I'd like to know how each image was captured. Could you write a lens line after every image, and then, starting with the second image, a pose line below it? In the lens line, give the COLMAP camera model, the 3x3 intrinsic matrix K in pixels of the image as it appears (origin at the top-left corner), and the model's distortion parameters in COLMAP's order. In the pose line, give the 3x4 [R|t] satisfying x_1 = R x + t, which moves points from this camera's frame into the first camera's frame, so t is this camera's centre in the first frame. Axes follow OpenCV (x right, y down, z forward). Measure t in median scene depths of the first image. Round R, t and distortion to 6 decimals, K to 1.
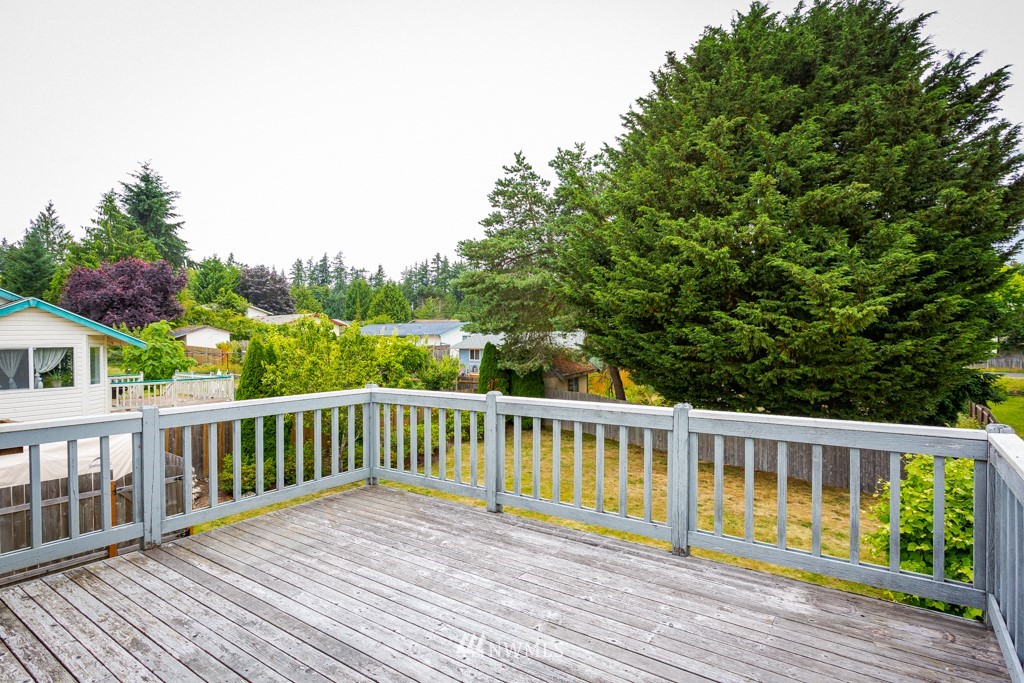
lens RADIAL K [[532.0, 0, 484.1], [0, 532.0, 341.0], [0, 0, 1]] dist [0.005916, 0.001012]
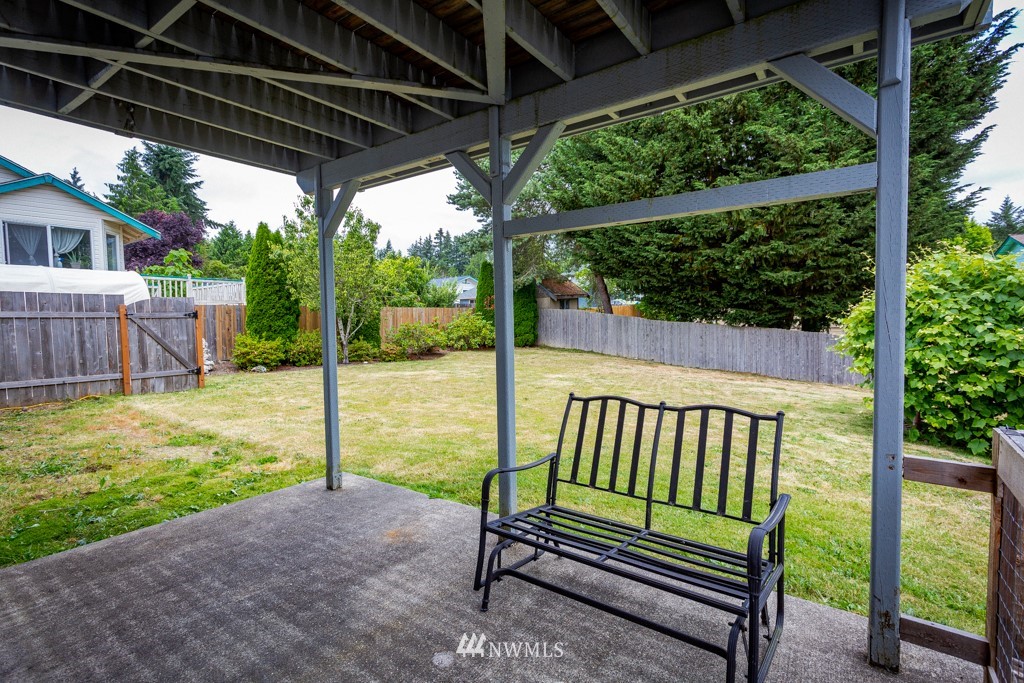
lens RADIAL K [[489.3, 0, 488.1], [0, 489.3, 329.8], [0, 0, 1]] dist [0.007245, 0.000319]
pose [[0.999950, -0.006630, 0.007506, 0.008349], [0.006458, 0.999720, 0.022745, 0.191991], [-0.007655, -0.022696, 0.999713, 0.018204]]
